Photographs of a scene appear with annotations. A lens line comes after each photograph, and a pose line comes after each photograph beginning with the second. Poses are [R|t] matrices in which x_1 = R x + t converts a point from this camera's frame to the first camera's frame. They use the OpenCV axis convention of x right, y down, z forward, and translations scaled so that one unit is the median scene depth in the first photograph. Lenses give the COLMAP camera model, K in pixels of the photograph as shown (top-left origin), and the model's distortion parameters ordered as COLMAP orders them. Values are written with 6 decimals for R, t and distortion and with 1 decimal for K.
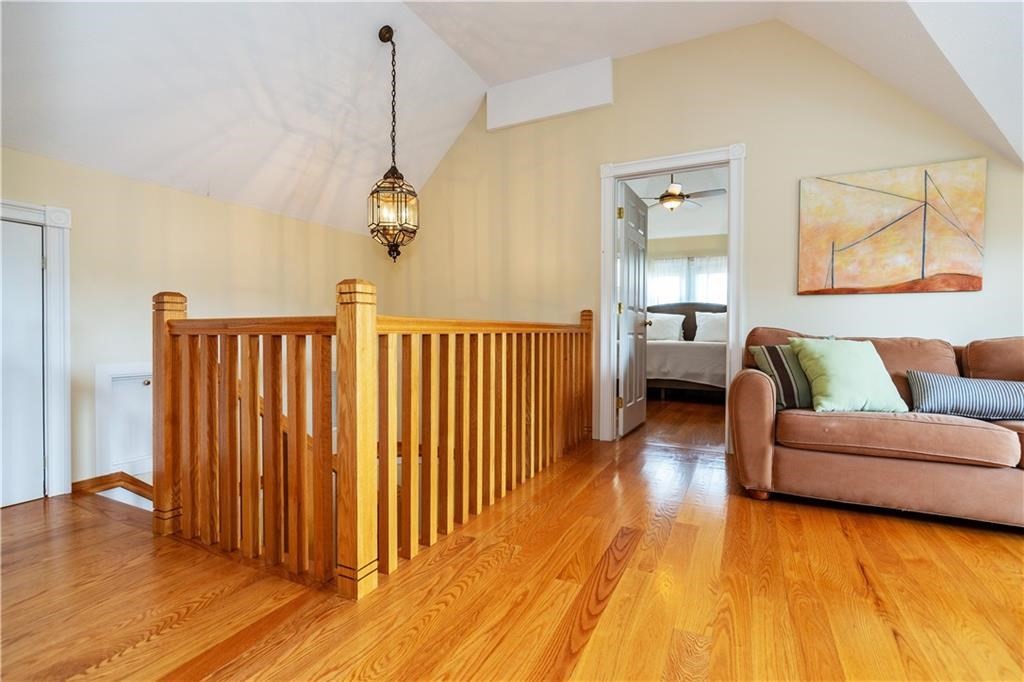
lens RADIAL K [[470.3, 0, 512.0], [0, 470.3, 340.4], [0, 0, 1]] dist [-0.004981, -0.000714]
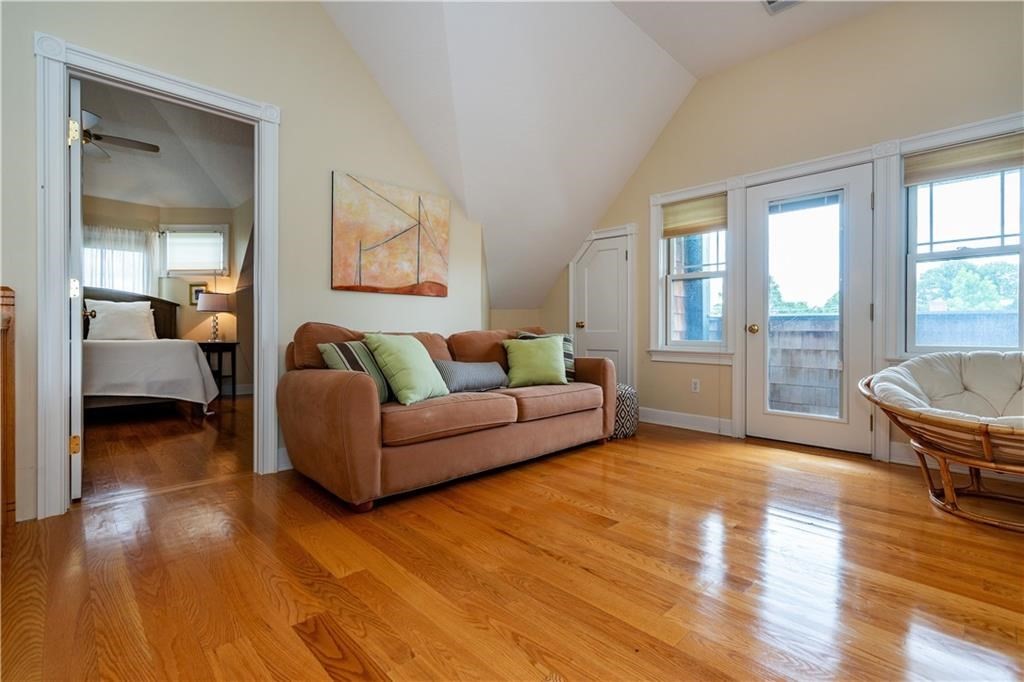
lens RADIAL K [[470.3, 0, 516.3], [0, 470.3, 332.7], [0, 0, 1]] dist [-0.004981, -0.000714]
pose [[0.329949, -0.010461, 0.943941, -0.207333], [0.014052, 0.999882, 0.006169, -0.009191], [-0.943894, 0.011229, 0.330057, 0.368185]]
